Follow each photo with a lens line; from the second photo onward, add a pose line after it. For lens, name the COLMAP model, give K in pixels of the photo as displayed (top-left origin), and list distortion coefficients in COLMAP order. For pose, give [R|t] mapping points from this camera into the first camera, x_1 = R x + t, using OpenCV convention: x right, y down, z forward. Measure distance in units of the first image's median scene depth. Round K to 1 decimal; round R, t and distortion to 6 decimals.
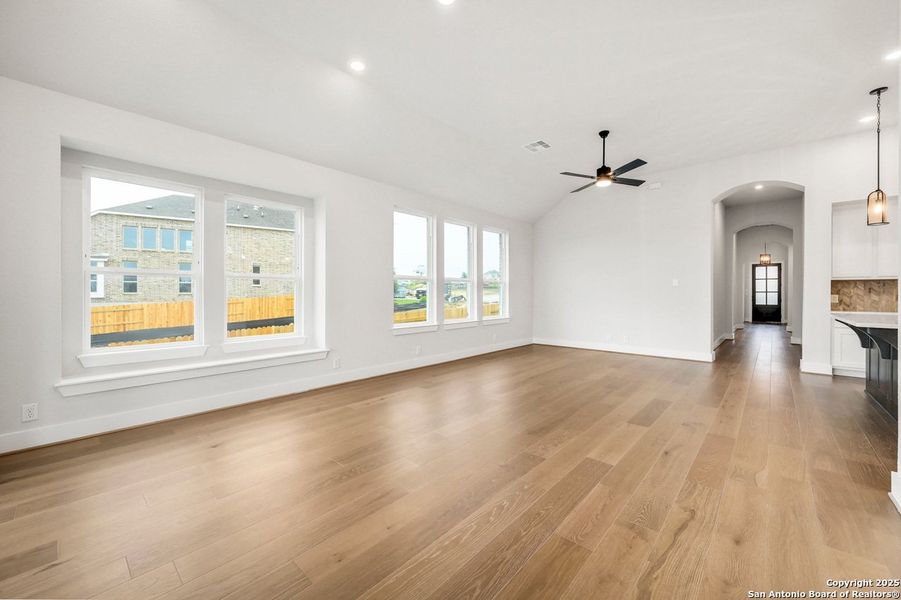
lens RADIAL K [[355.7, 0, 452.3], [0, 355.7, 298.7], [0, 0, 1]] dist [-0.000024, 0.000208]
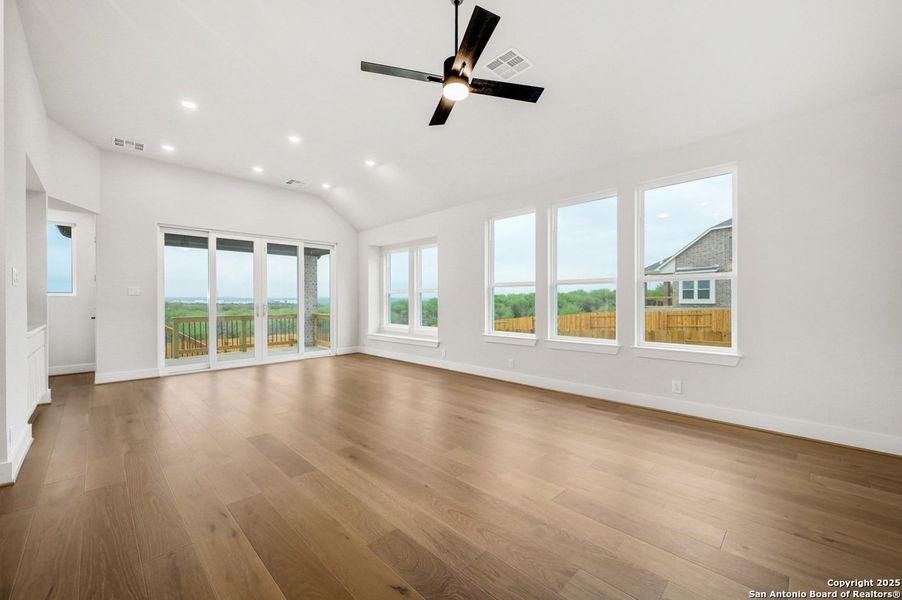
lens RADIAL K [[356.1, 0, 452.9], [0, 356.1, 298.7], [0, 0, 1]] dist [-0.000024, 0.000208]
pose [[-0.039693, -0.004784, -0.999200, 0.253968], [-0.012383, 0.999914, -0.004296, -0.004688], [0.999135, 0.012202, -0.039749, 0.272085]]
